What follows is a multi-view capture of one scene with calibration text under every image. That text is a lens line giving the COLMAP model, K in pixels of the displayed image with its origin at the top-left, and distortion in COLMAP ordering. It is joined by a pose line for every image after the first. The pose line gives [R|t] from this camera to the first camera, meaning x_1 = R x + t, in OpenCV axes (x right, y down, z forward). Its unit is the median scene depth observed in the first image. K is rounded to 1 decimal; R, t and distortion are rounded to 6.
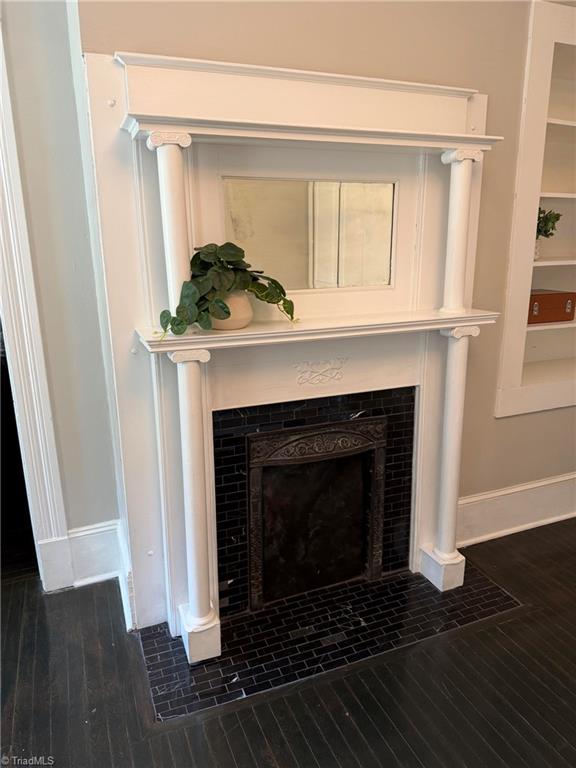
lens RADIAL K [[545.1, 0, 287.7], [0, 545.1, 383.3], [0, 0, 1]] dist [0.000373, -0.014110]
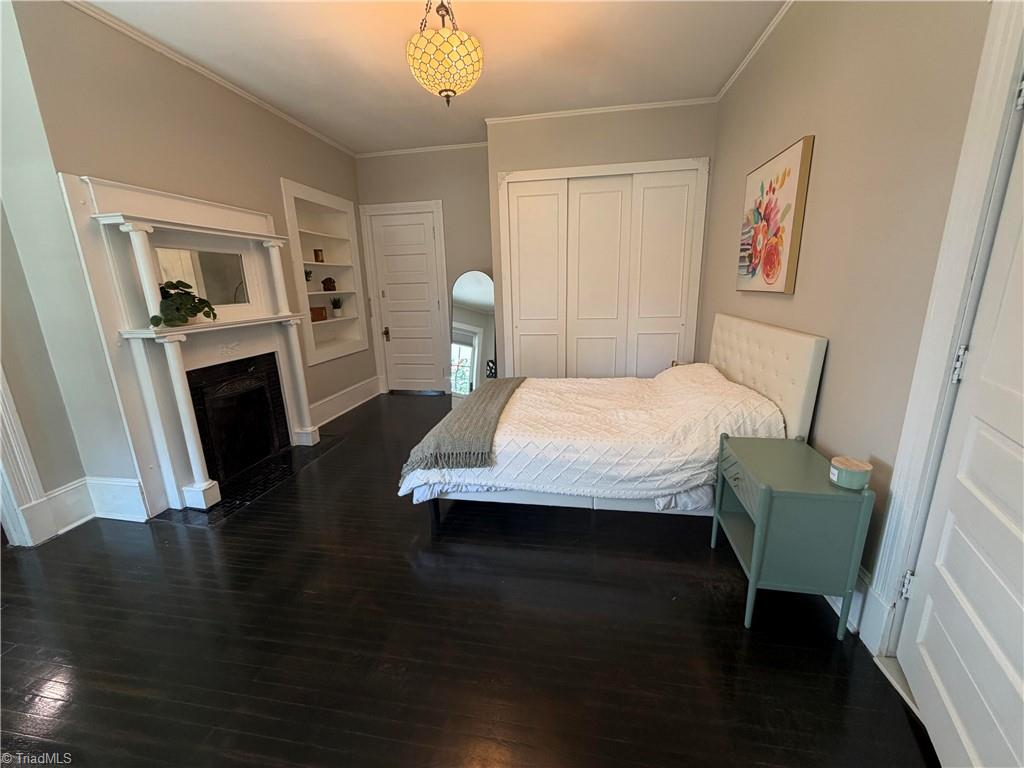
lens RADIAL K [[409.3, 0, 511.2], [0, 409.3, 384.4], [0, 0, 1]] dist [-0.001748, -0.000123]
pose [[0.533038, -0.205743, 0.820695, -0.621838], [0.240364, 0.966842, 0.086266, 0.219138], [-0.811231, 0.151282, 0.564817, -0.624666]]
